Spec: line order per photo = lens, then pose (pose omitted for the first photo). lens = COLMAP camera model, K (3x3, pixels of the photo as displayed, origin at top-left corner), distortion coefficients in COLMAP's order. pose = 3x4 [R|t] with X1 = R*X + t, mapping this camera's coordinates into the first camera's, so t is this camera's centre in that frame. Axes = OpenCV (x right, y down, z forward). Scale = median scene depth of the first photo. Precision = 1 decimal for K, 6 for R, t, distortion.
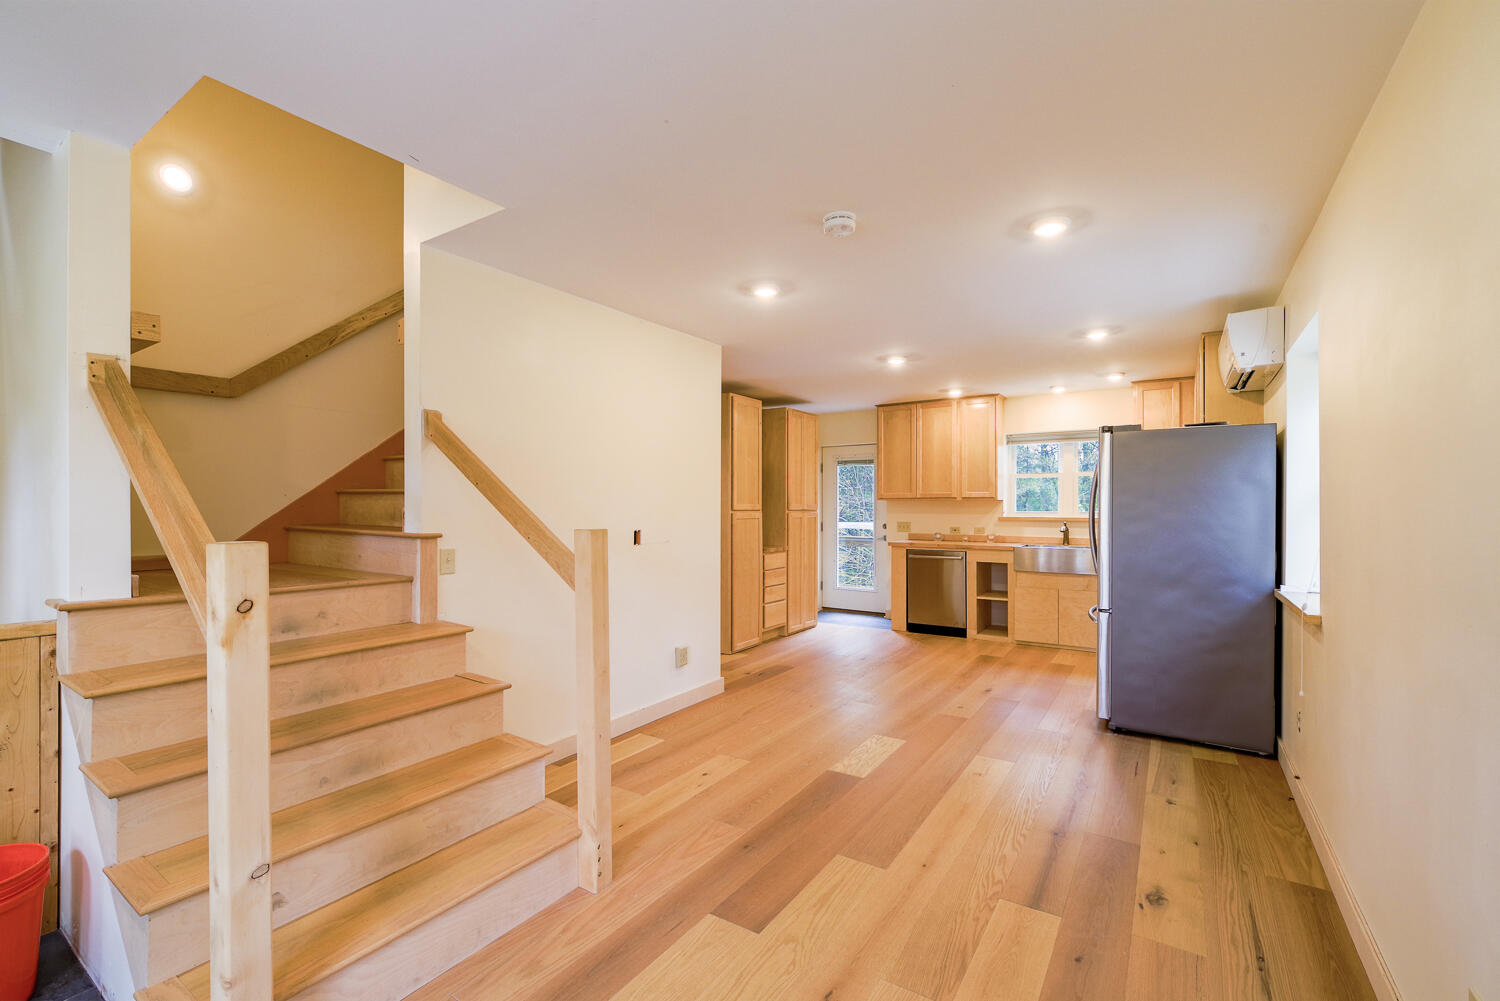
lens RADIAL K [[653.4, 0, 756.2], [0, 653.4, 505.4], [0, 0, 1]] dist [0.000208, 0.000271]
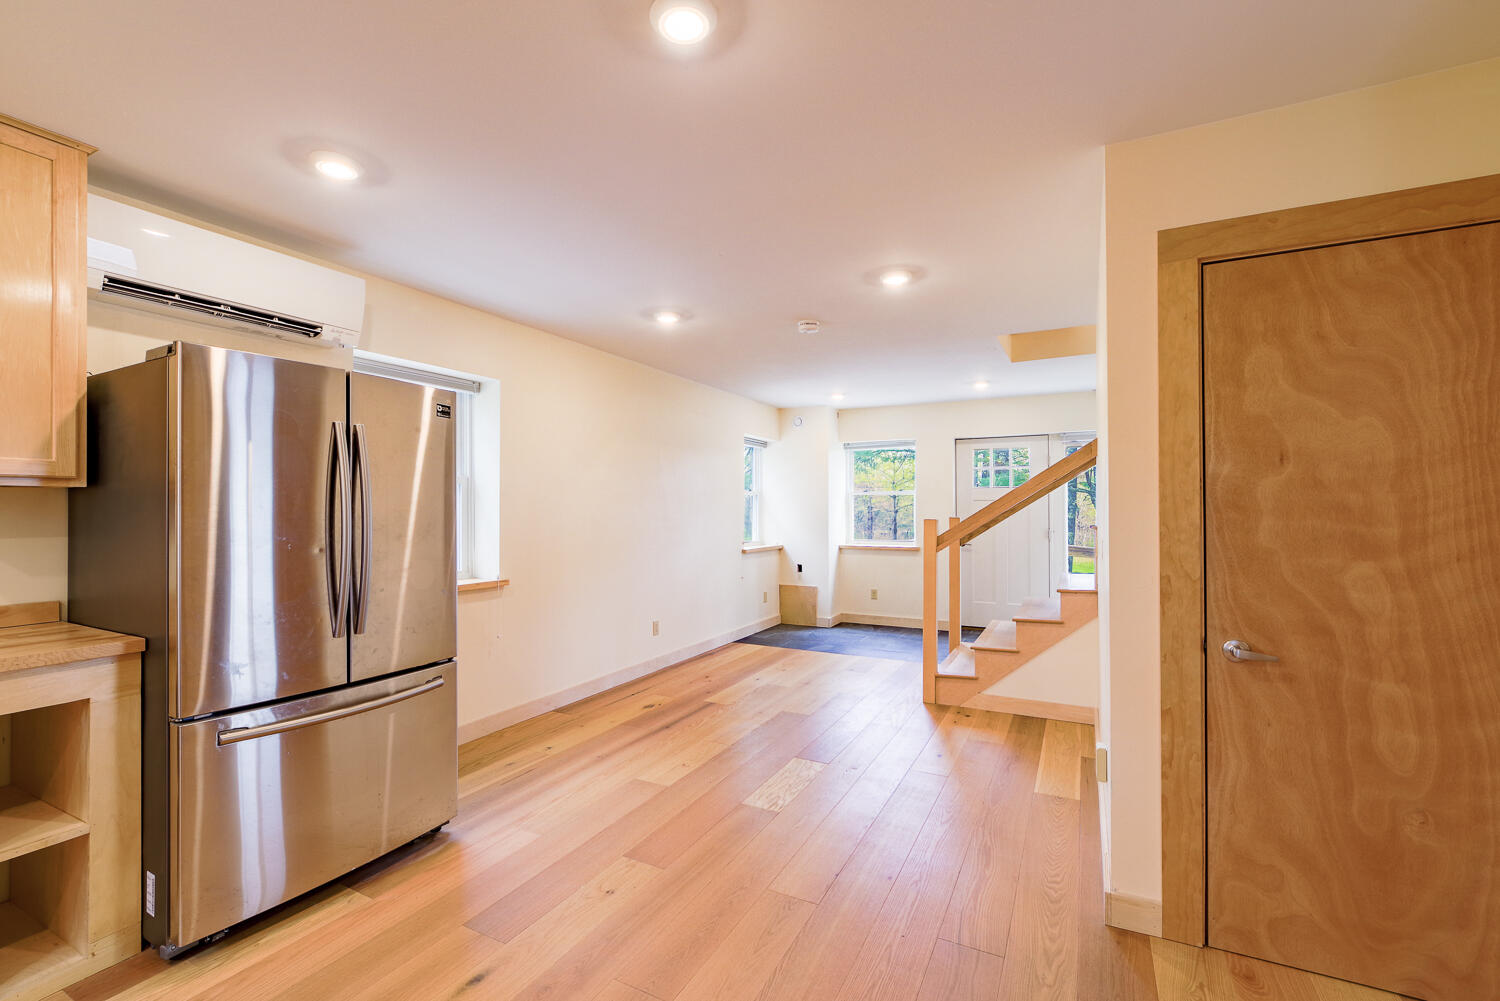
lens RADIAL K [[653.4, 0, 747.3], [0, 653.4, 503.1], [0, 0, 1]] dist [0.000208, 0.000271]
pose [[-0.996141, 0.004468, -0.087650, 0.147164], [0.005202, 0.999953, -0.008146, 0.000965], [0.087609, -0.008570, -0.996118, 0.911071]]
